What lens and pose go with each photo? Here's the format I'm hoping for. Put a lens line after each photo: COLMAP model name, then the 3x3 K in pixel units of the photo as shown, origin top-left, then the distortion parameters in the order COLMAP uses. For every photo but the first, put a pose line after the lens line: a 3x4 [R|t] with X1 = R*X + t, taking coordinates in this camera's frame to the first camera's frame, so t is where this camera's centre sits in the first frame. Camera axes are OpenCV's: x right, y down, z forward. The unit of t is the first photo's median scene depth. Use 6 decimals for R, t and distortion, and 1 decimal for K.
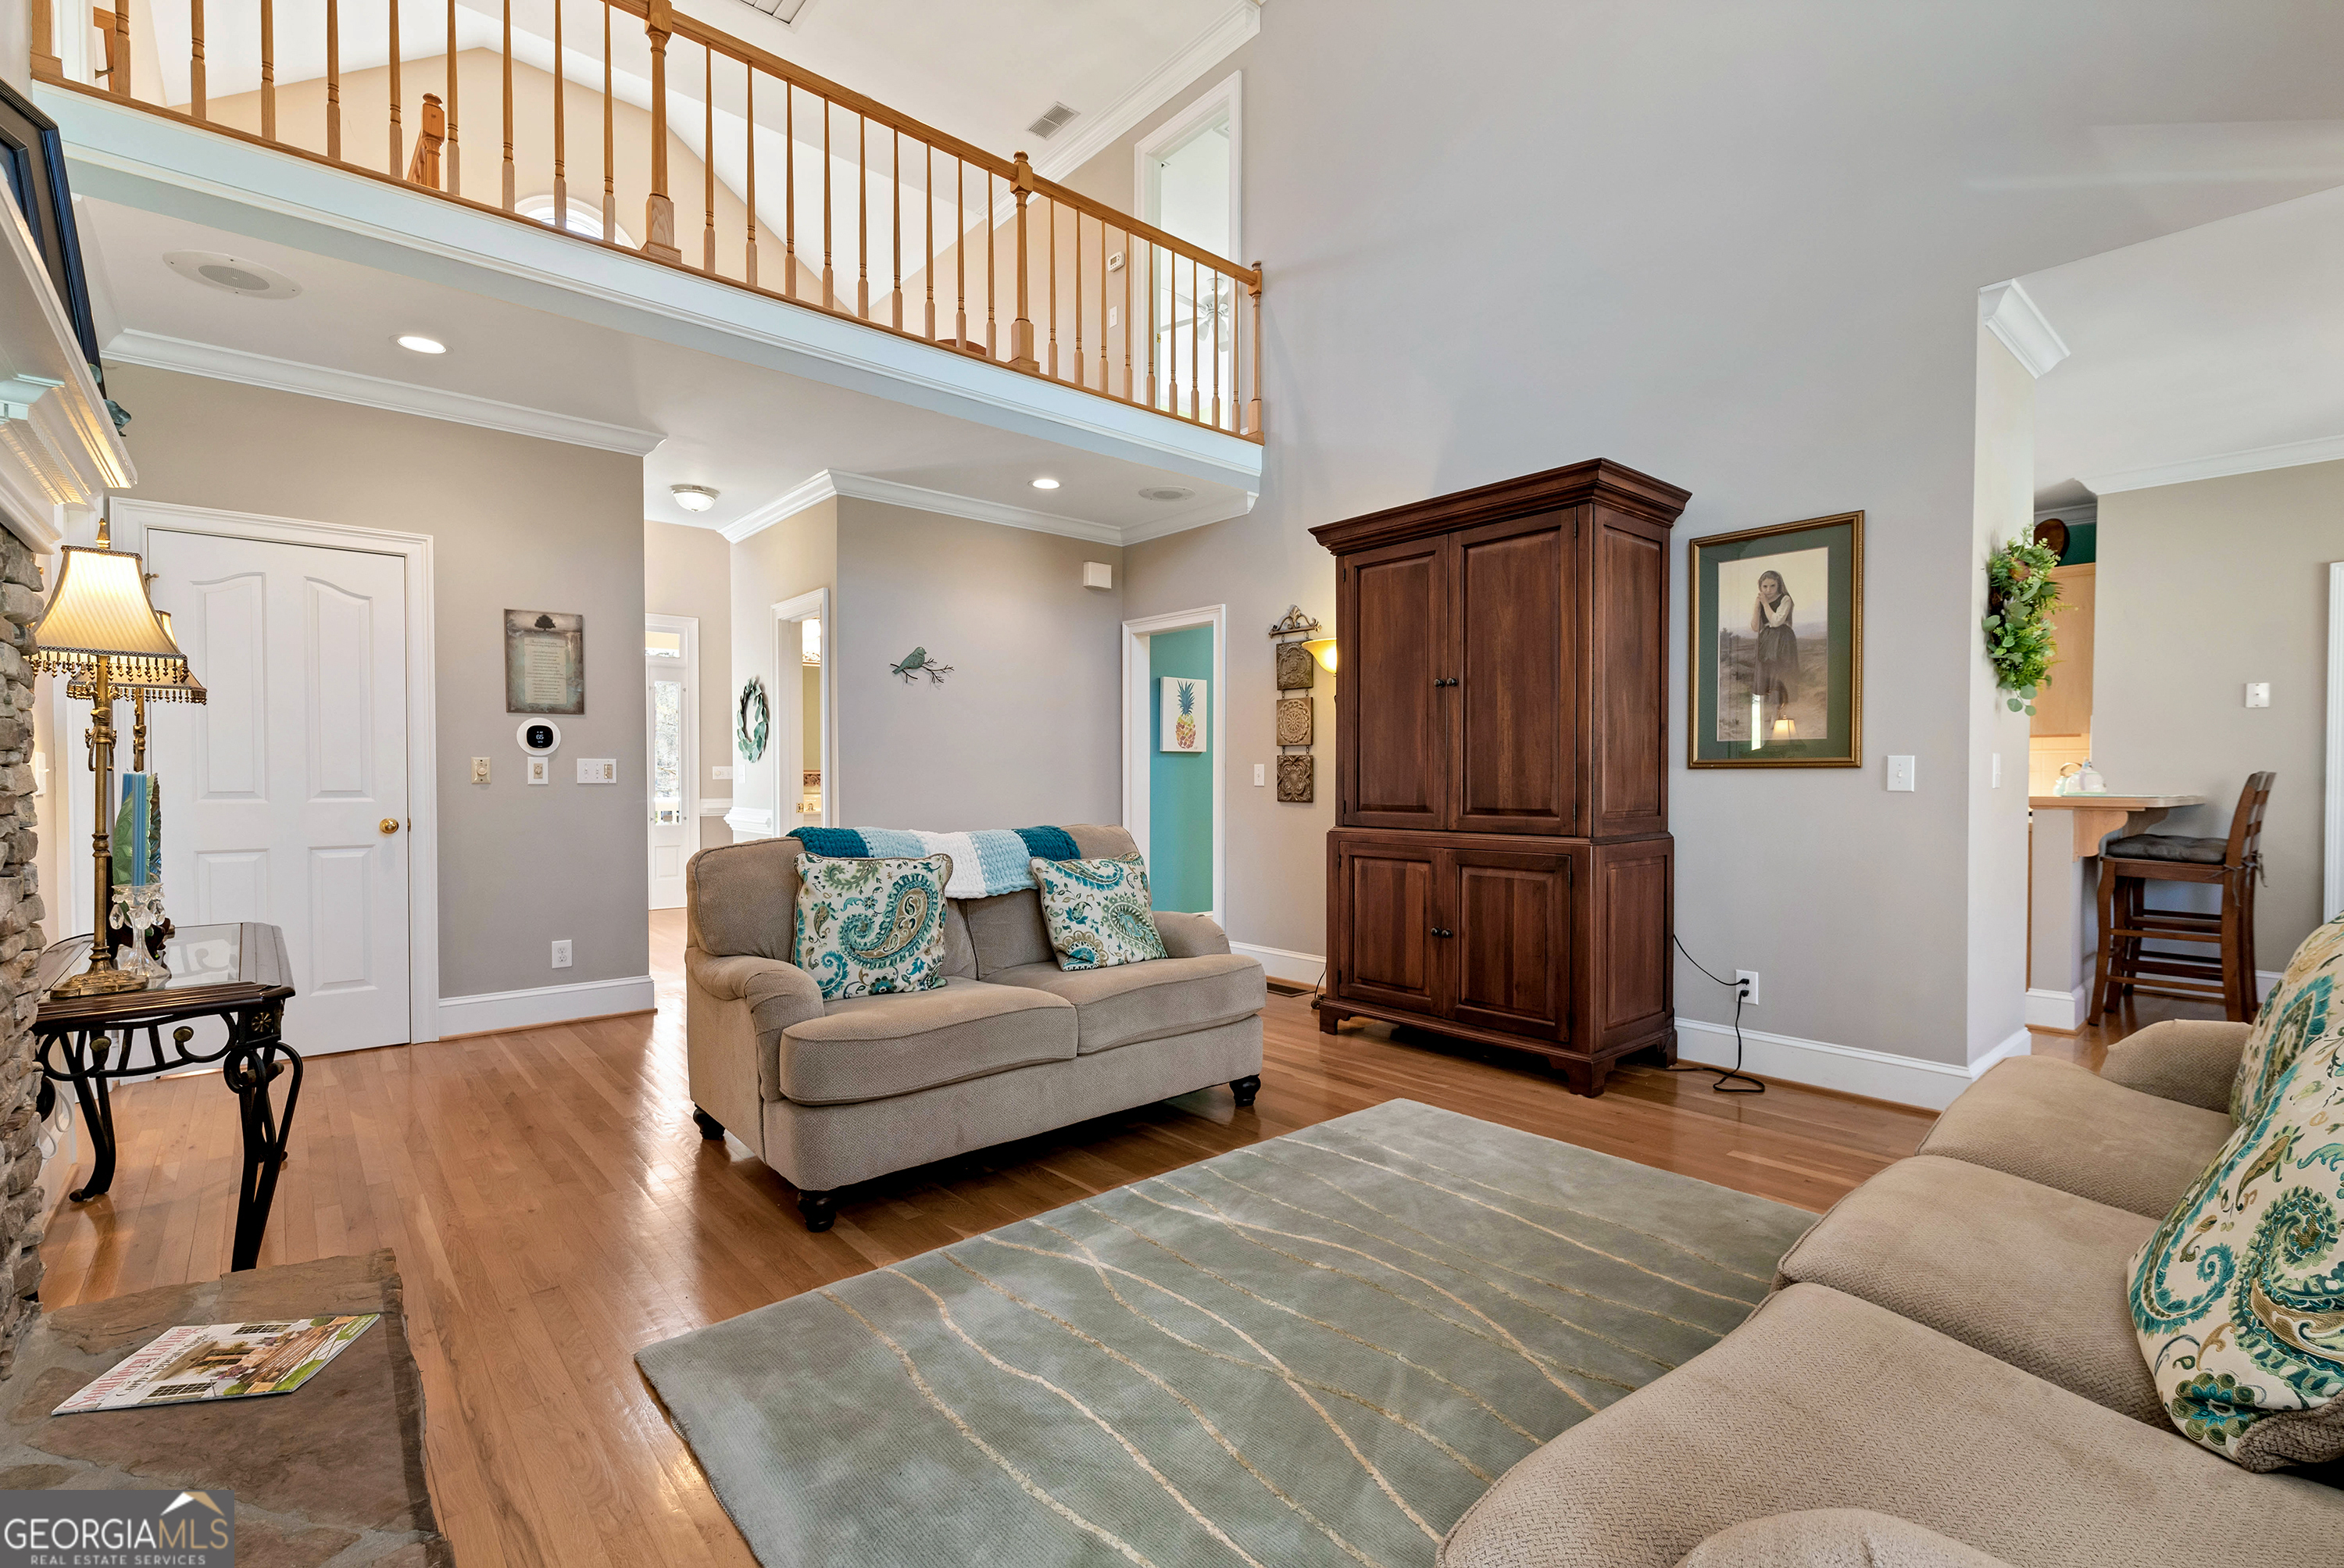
lens RADIAL K [[1051.0, 0, 1179.5], [0, 1051.0, 790.1], [0, 0, 1]] dist [0.004739, -0.000273]
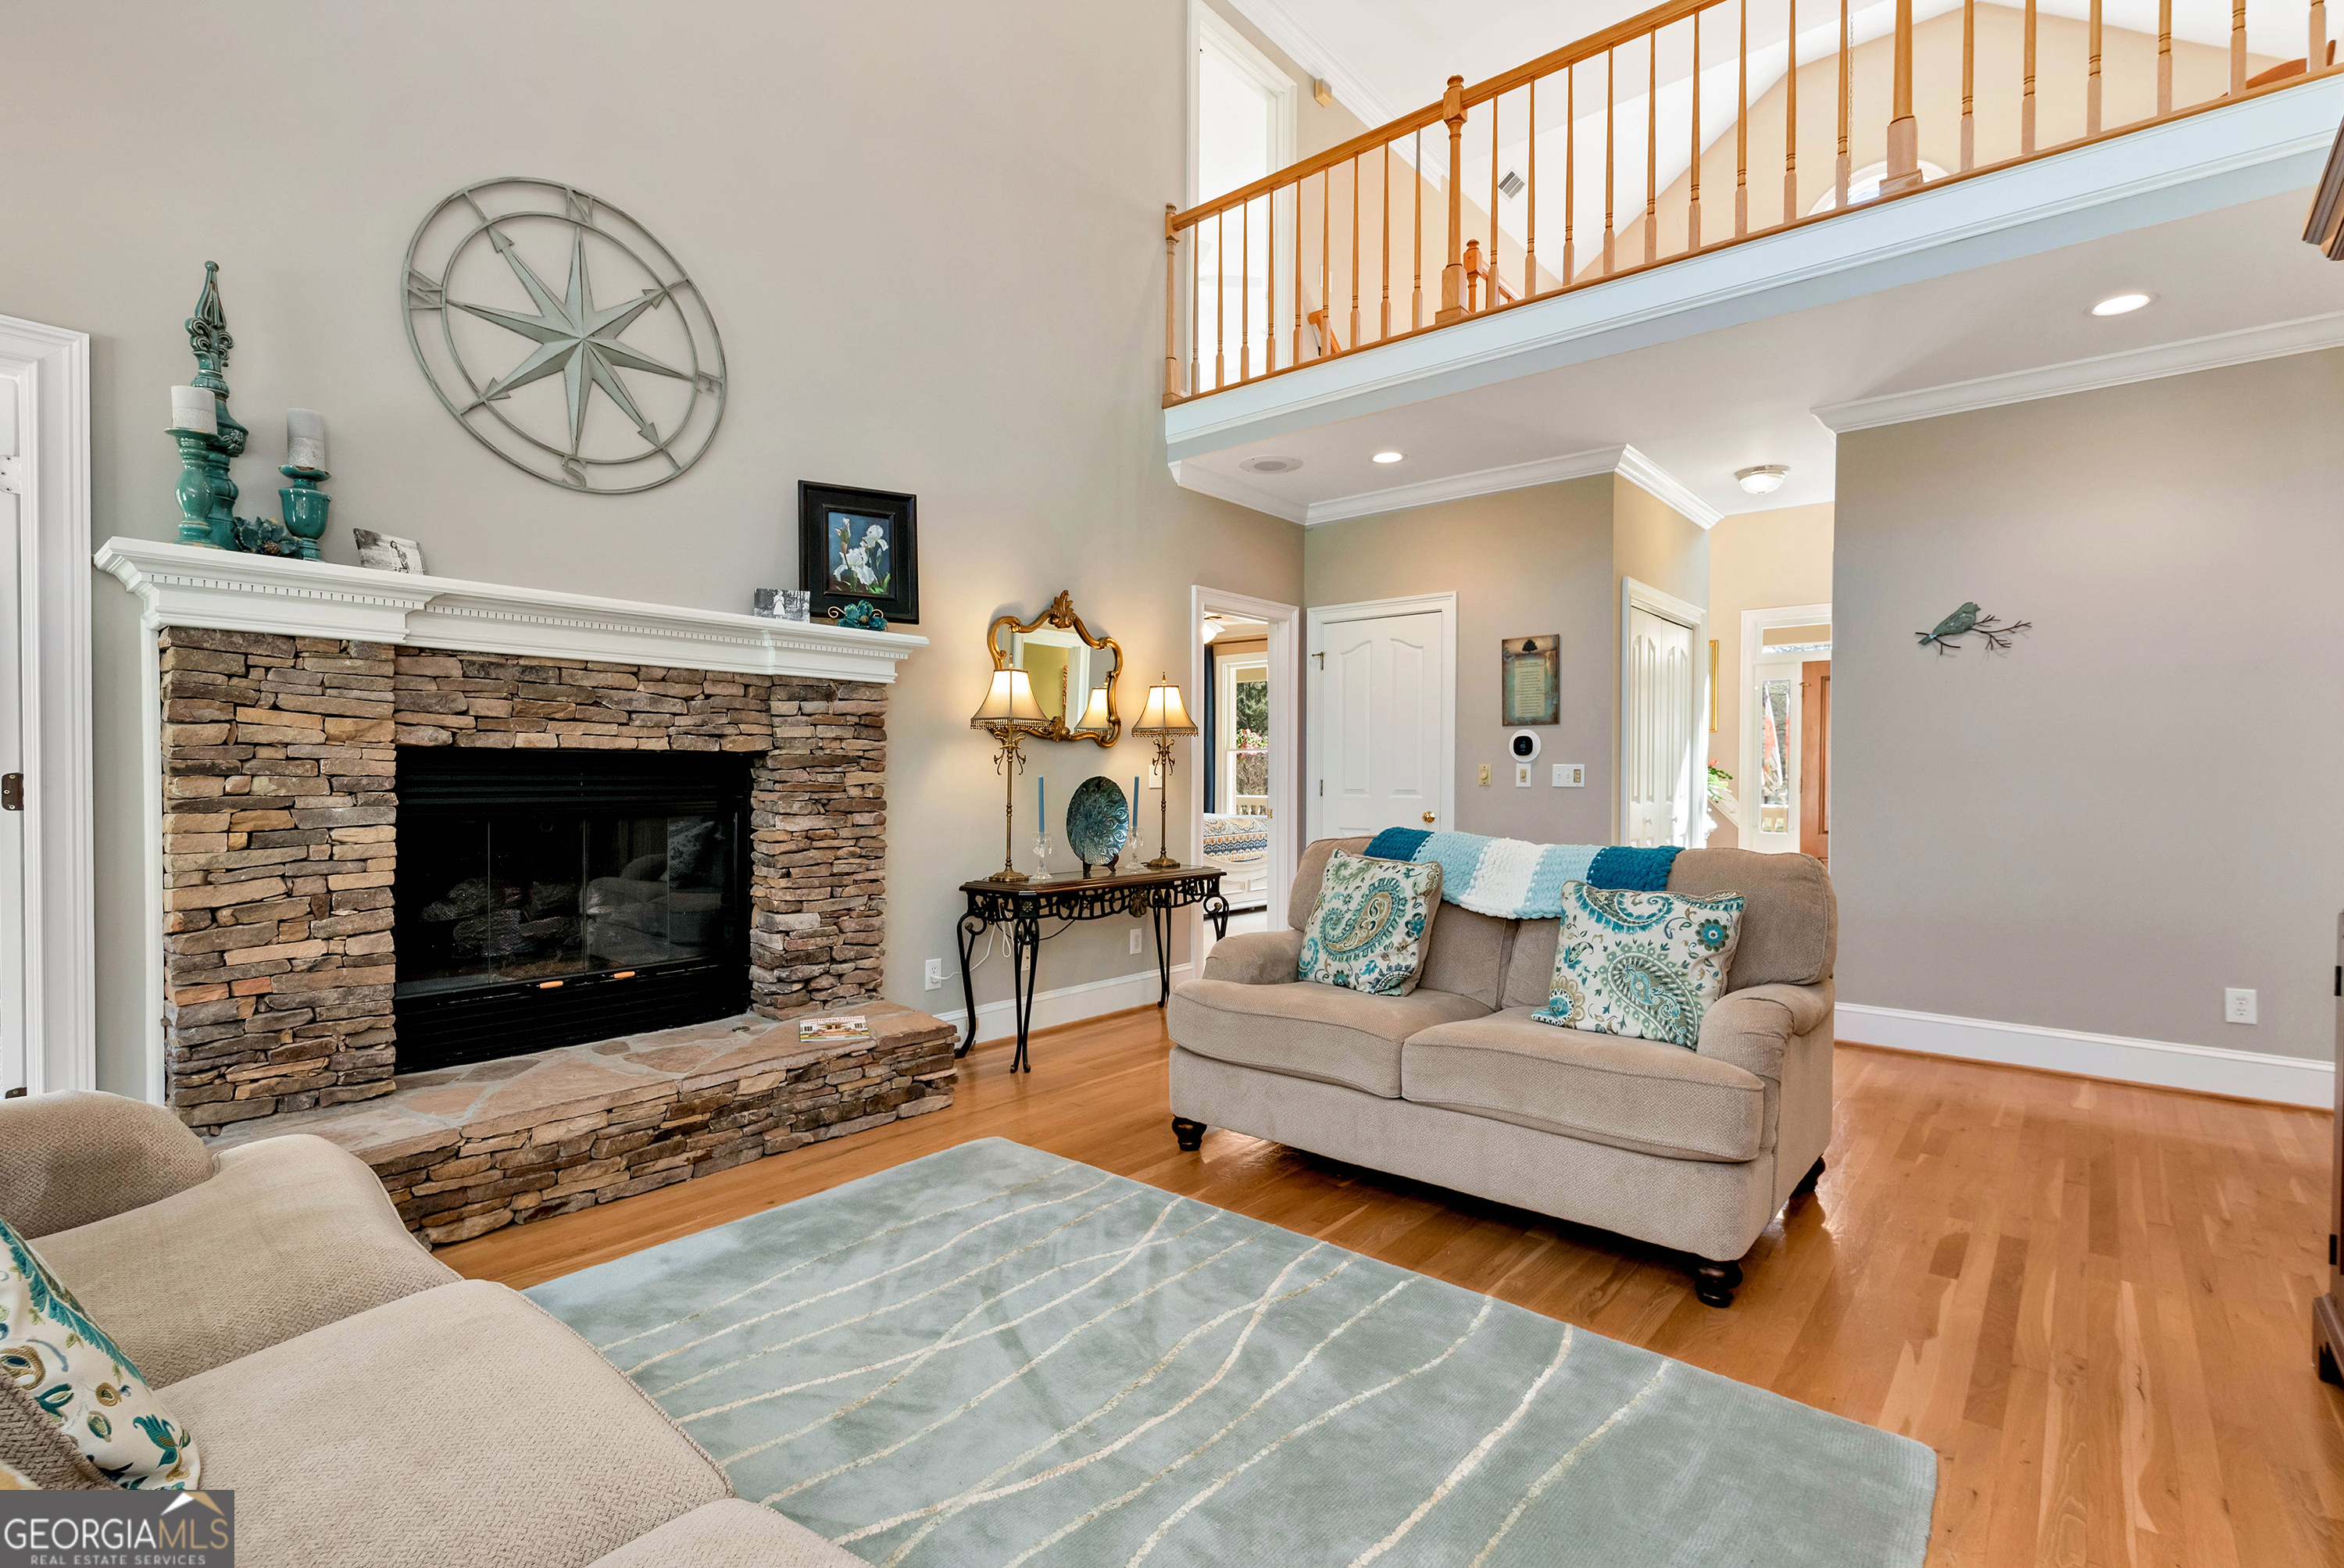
lens RADIAL K [[1080.0, 0, 1176.1], [0, 1080.0, 788.6], [0, 0, 1]] dist [0.006282, 0.000222]
pose [[0.155529, 0.010597, -0.987775, 0.604276], [-0.018900, 0.999791, 0.007750, -0.007282], [0.987651, 0.017463, 0.155697, 0.532910]]
